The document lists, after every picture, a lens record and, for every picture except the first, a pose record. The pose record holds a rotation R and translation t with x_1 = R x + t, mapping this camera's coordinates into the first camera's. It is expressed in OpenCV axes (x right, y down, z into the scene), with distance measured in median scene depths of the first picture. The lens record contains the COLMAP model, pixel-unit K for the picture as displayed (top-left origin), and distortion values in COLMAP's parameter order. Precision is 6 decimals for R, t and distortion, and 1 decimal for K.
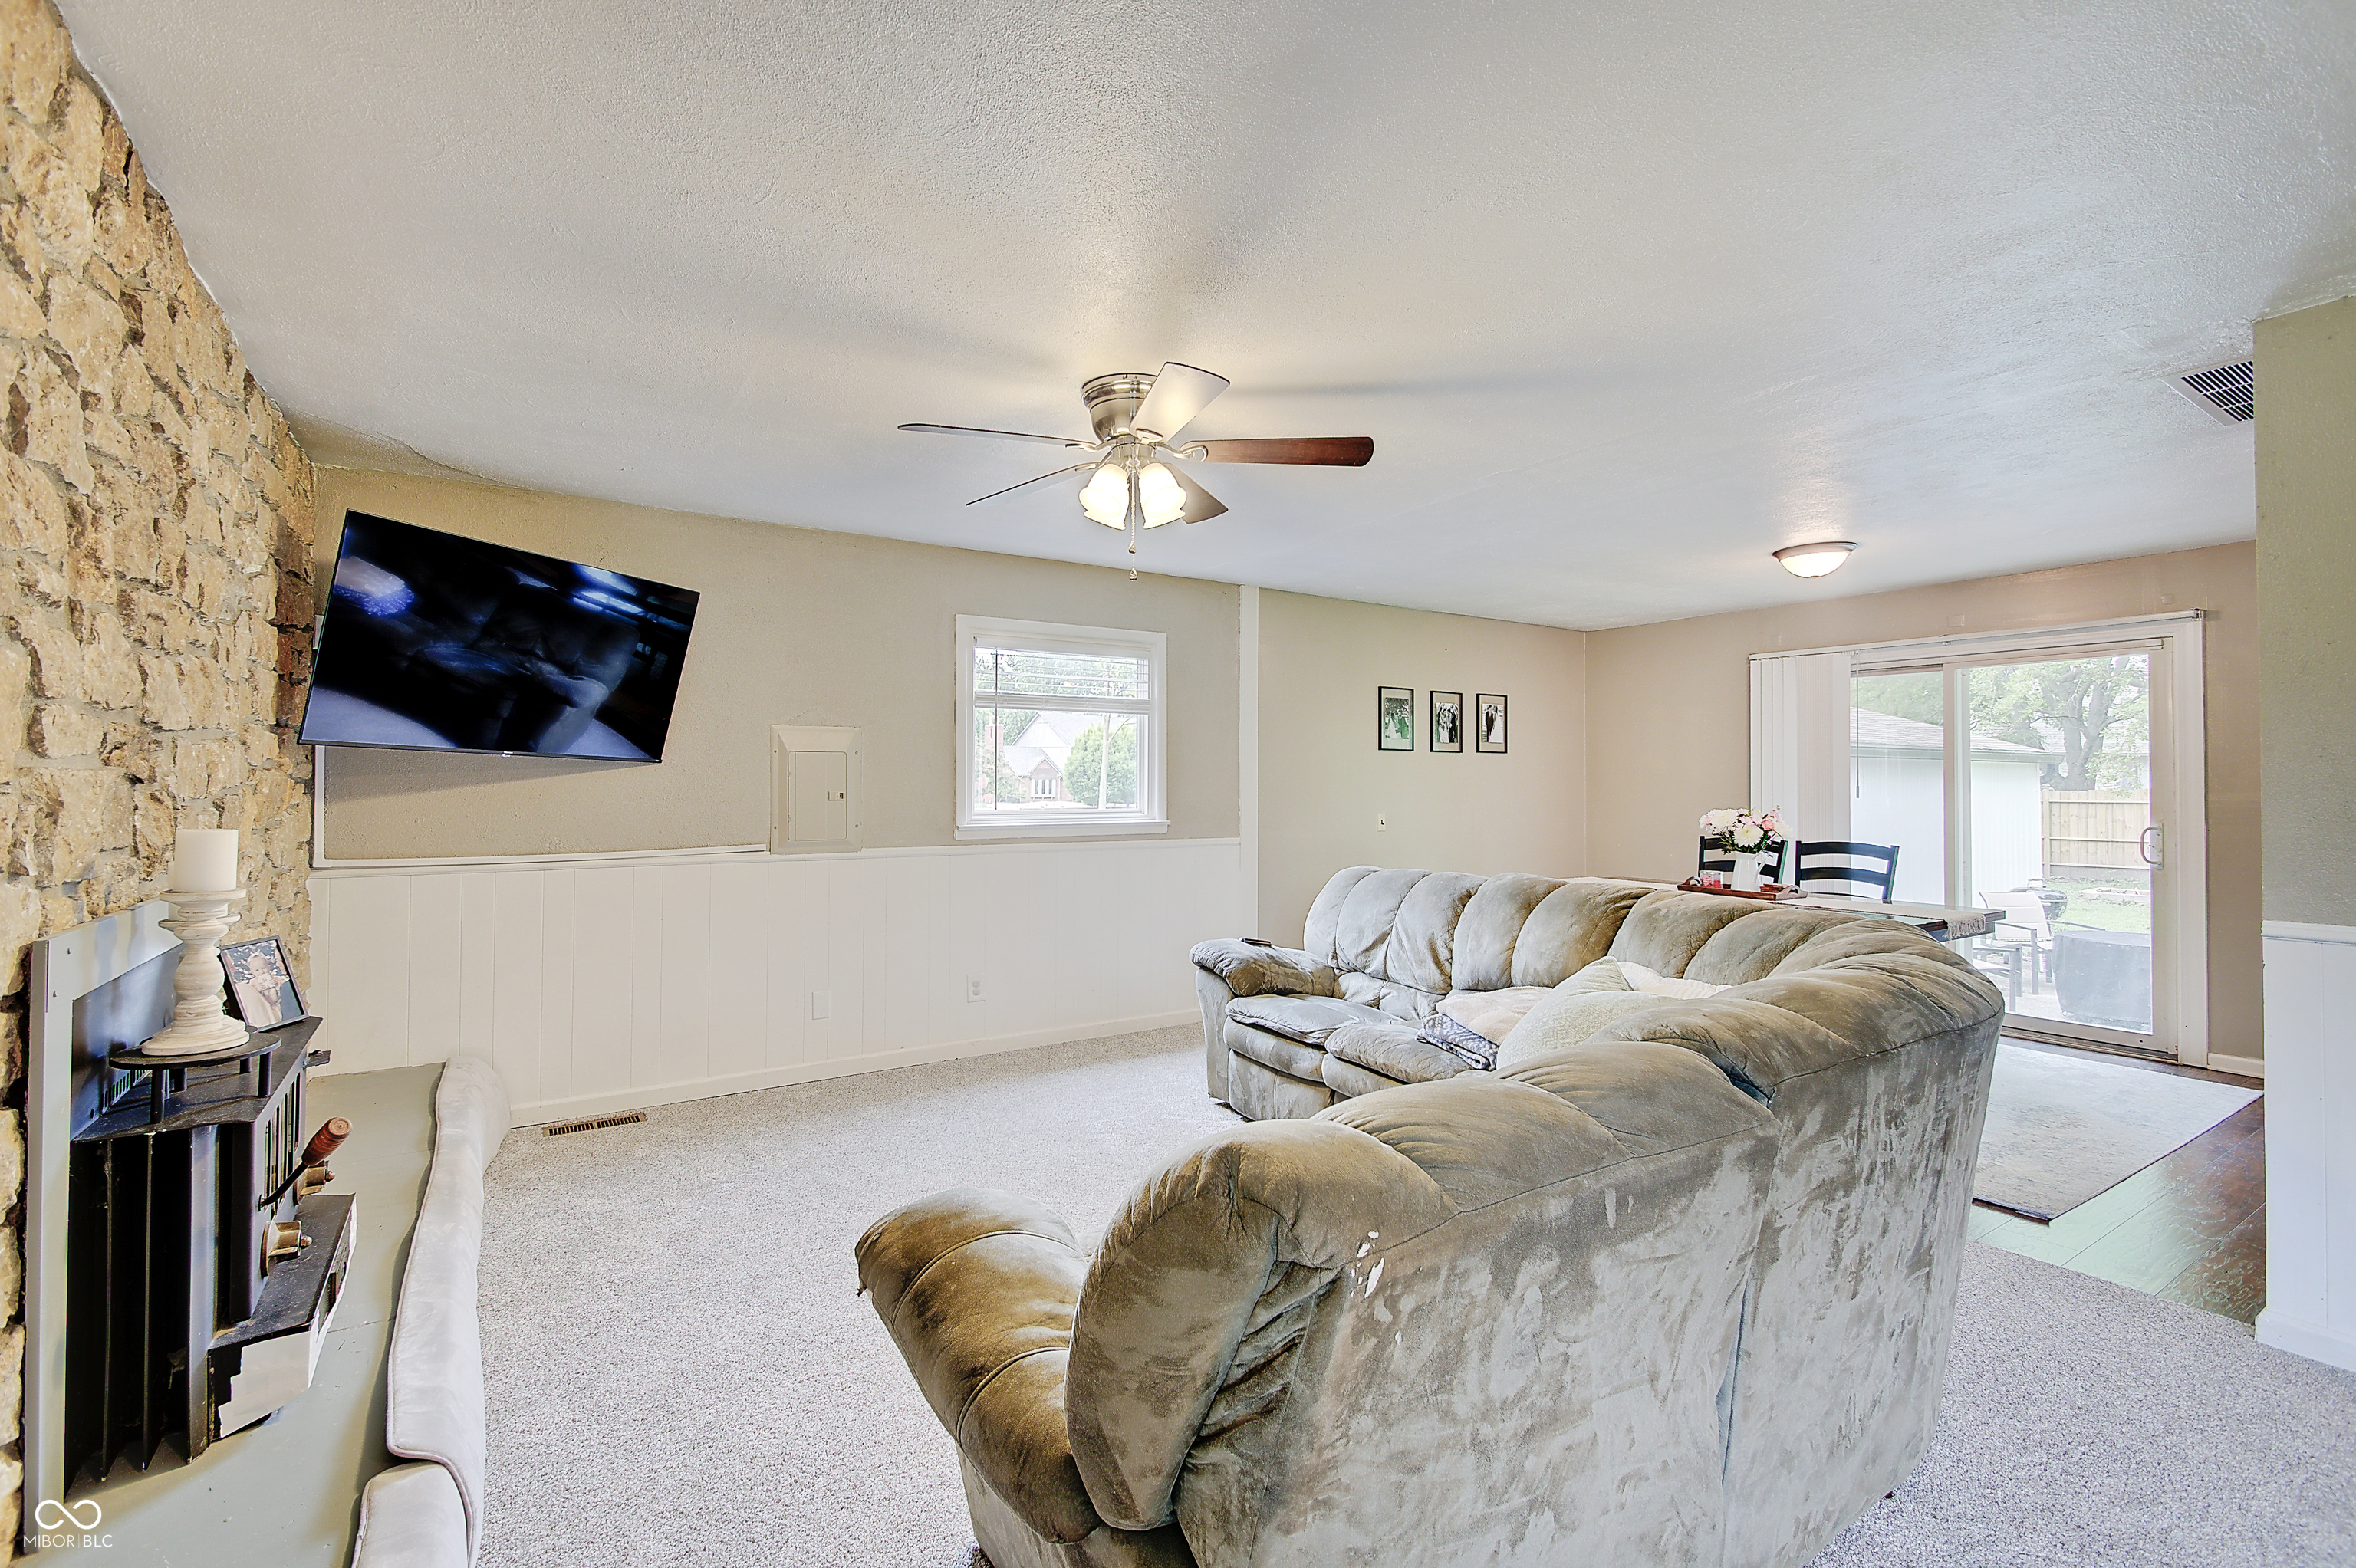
lens RADIAL K [[1024.5, 0, 1138.7], [0, 1024.5, 741.7], [0, 0, 1]] dist [-0.004824, -0.007874]
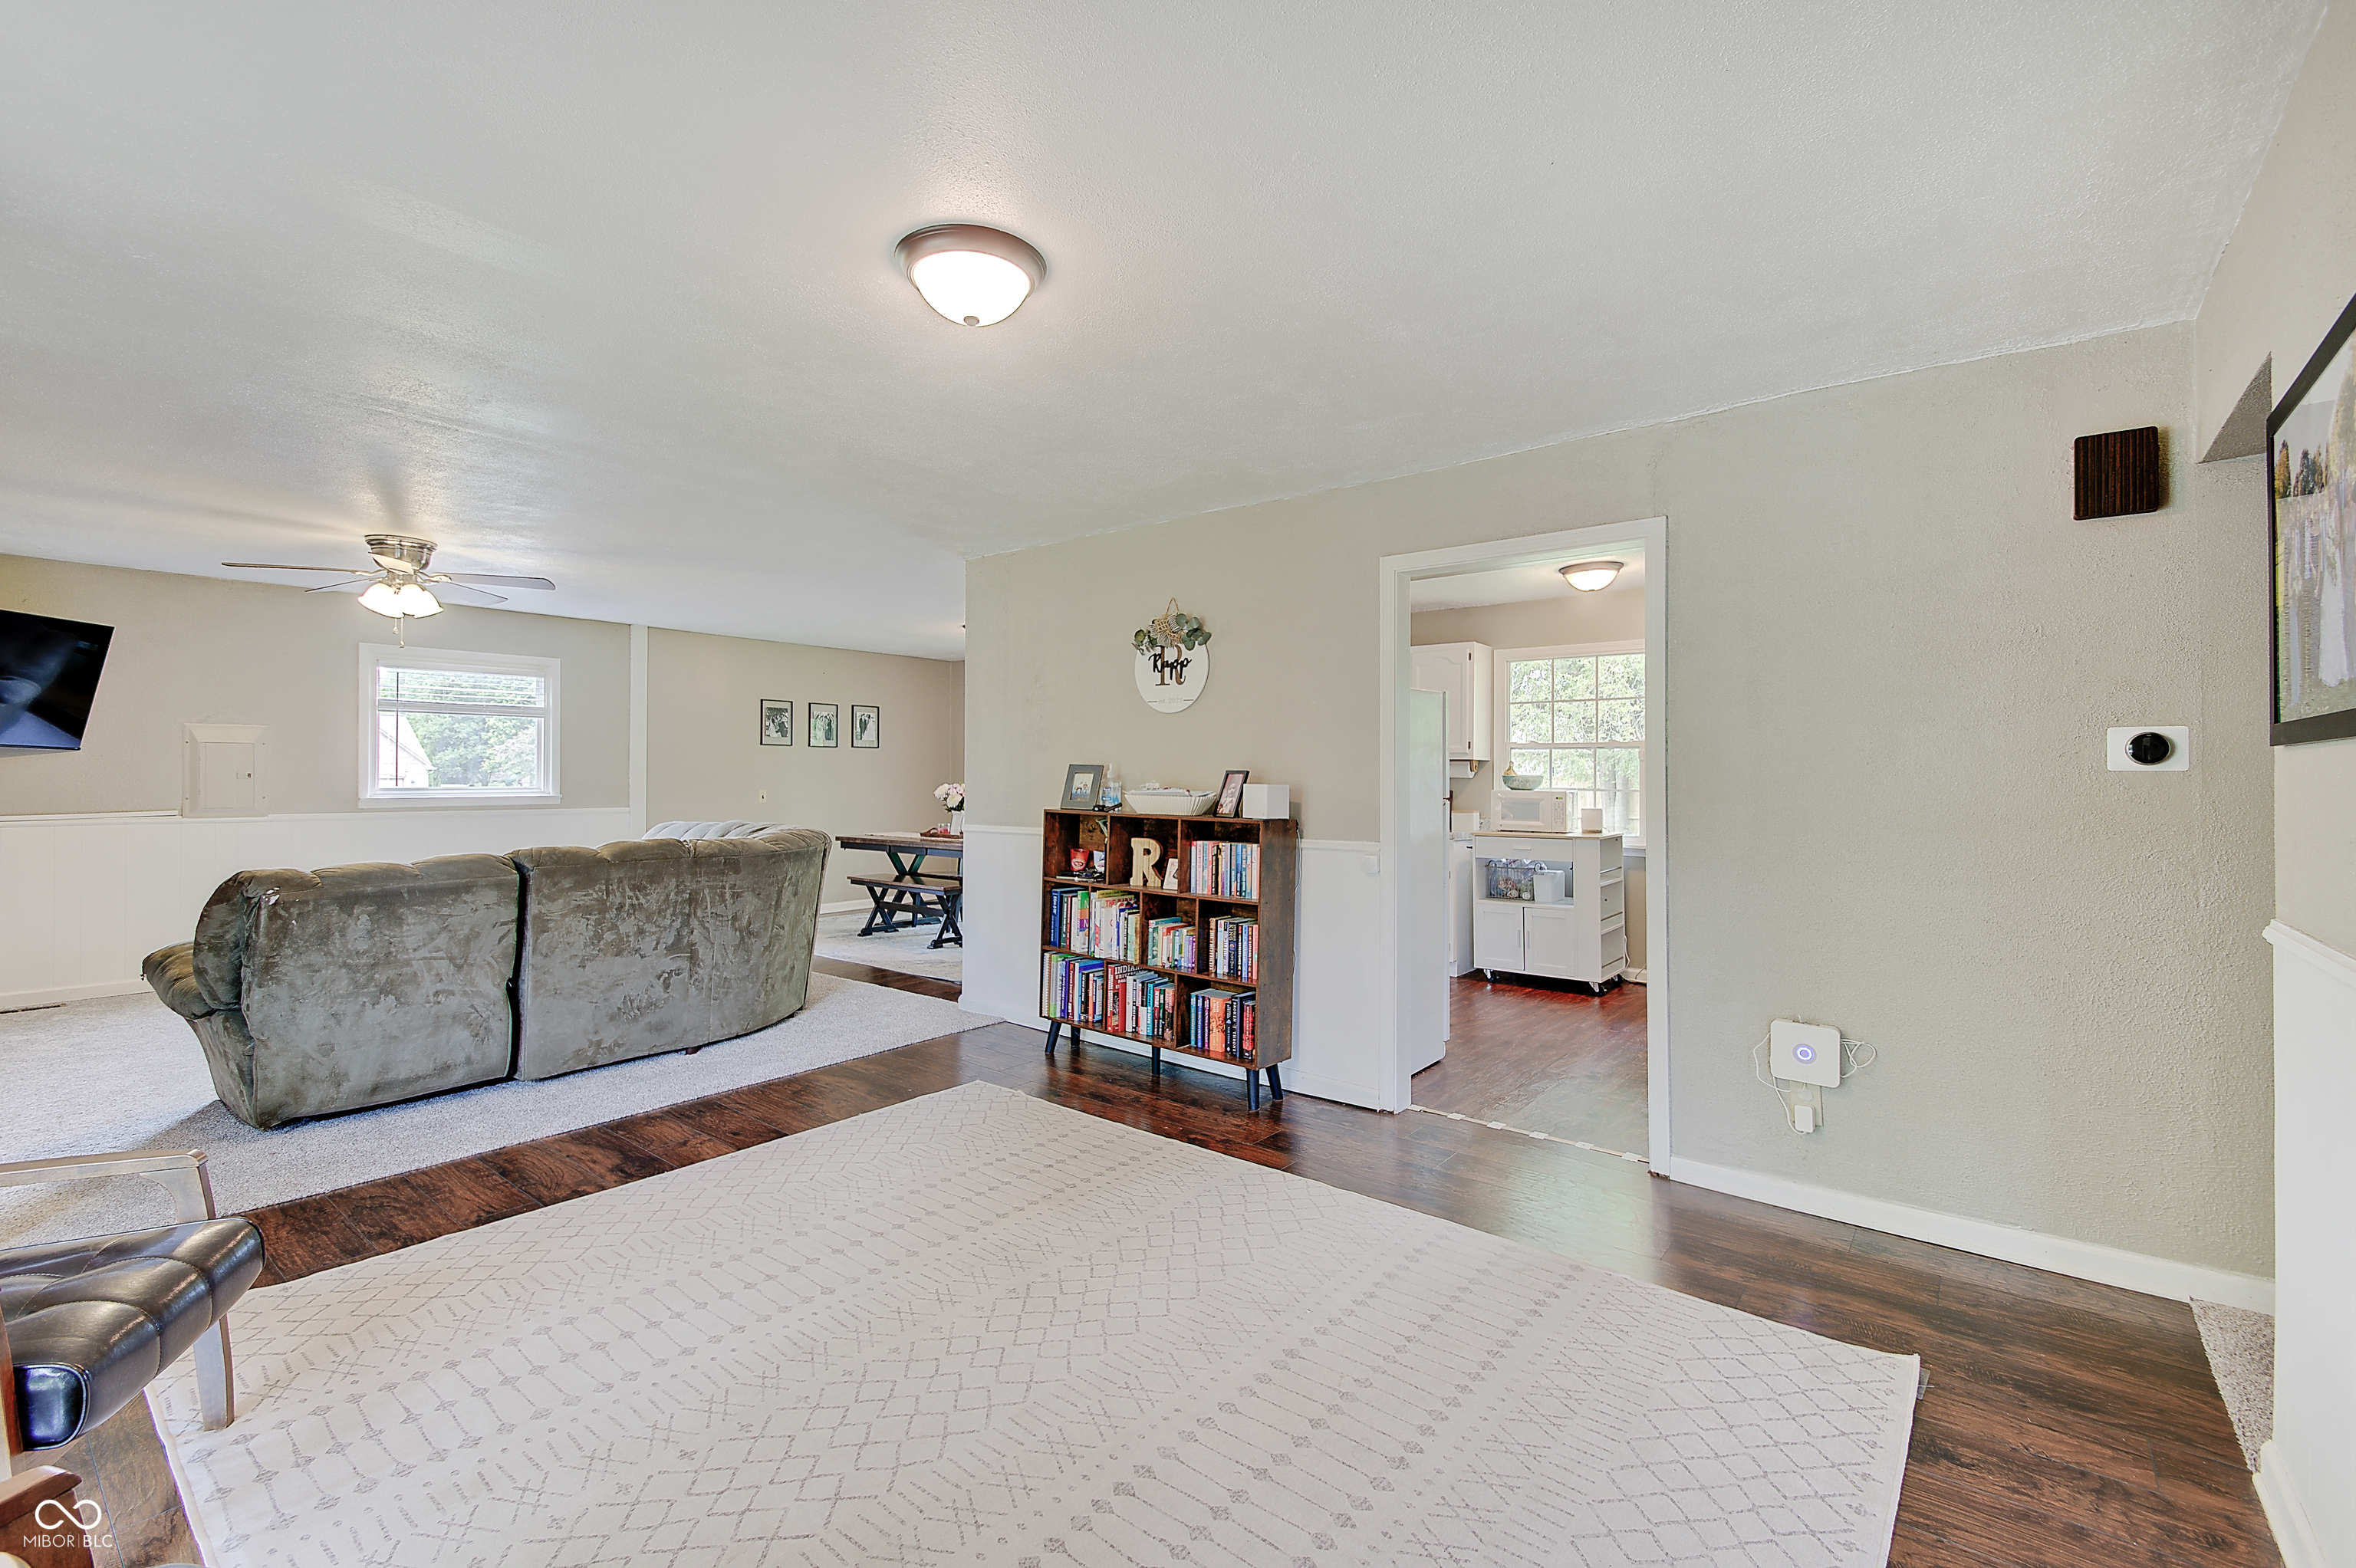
lens RADIAL K [[1024.5, 0, 1162.0], [0, 1024.5, 754.5], [0, 0, 1]] dist [-0.004824, -0.007874]
pose [[0.941695, 0.005918, 0.336416, 0.304685], [-0.012457, 0.999773, 0.017282, -0.010443], [-0.336237, -0.020465, 0.941555, -0.520084]]
